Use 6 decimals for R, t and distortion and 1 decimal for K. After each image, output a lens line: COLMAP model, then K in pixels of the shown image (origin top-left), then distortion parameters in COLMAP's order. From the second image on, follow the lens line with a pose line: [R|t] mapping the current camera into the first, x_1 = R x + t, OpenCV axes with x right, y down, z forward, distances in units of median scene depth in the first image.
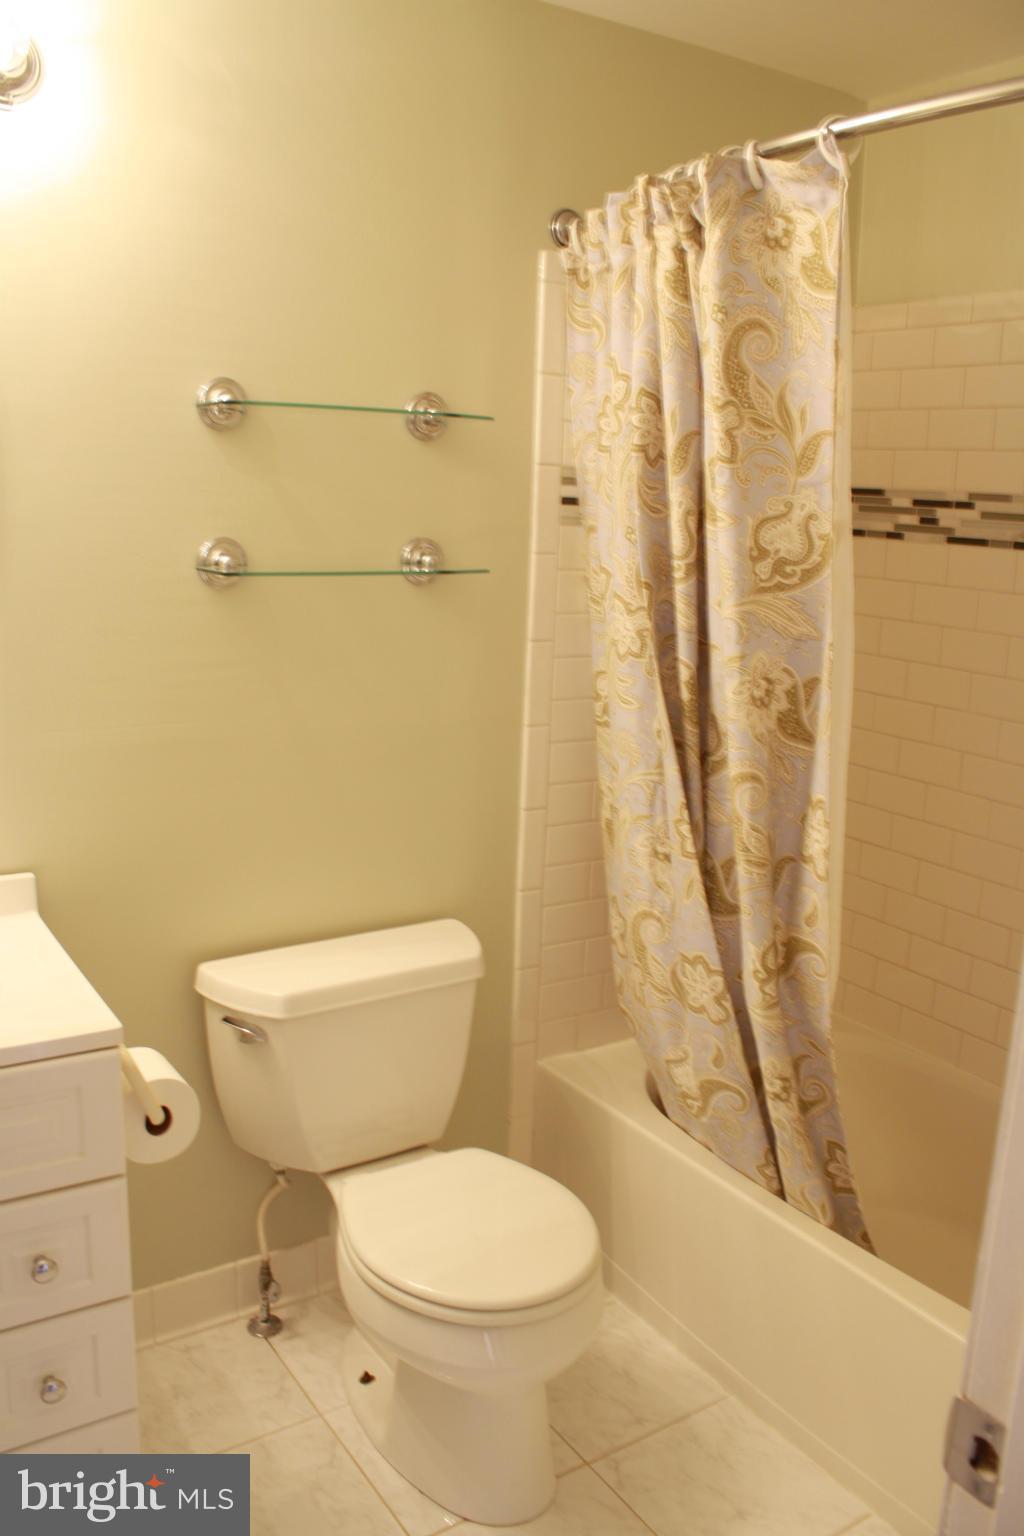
lens RADIAL K [[1287.8, 0, 512.0], [0, 1287.8, 768.0], [0, 0, 1]] dist [-0.167589, 0.150643]
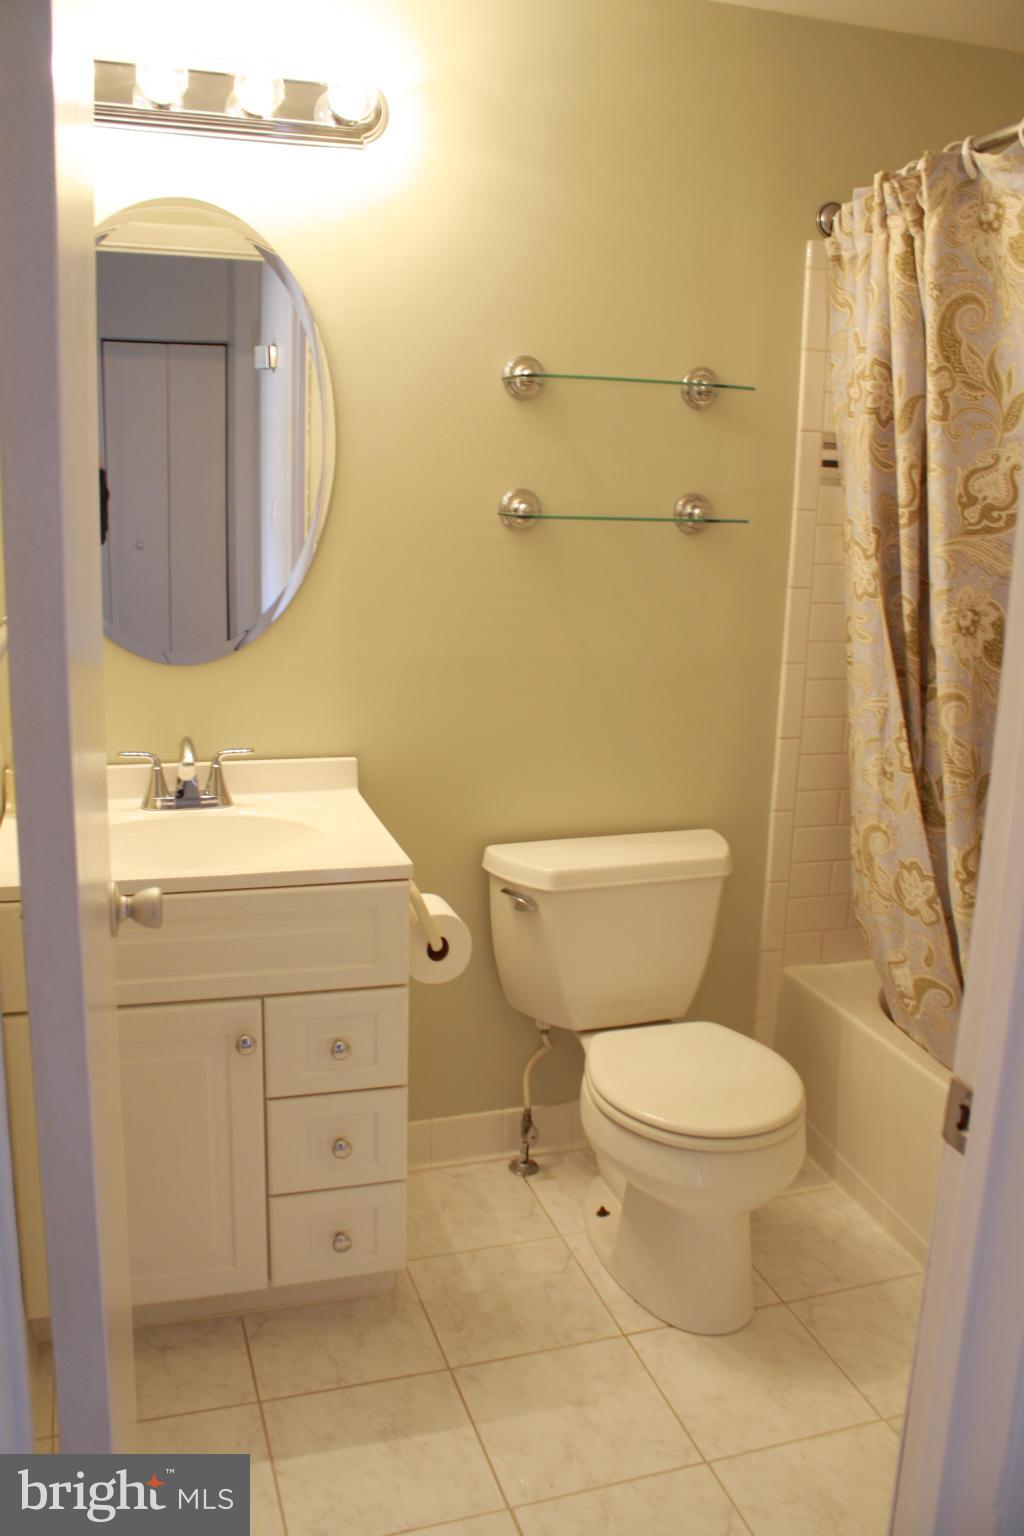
lens RADIAL K [[1287.8, 0, 512.0], [0, 1287.8, 768.0], [0, 0, 1]] dist [-0.167589, 0.150643]
pose [[0.964843, 0.050792, -0.257873, 0.090112], [-0.049263, 0.998709, 0.012392, 0.069319], [0.258170, 0.000747, 0.966099, -0.172832]]
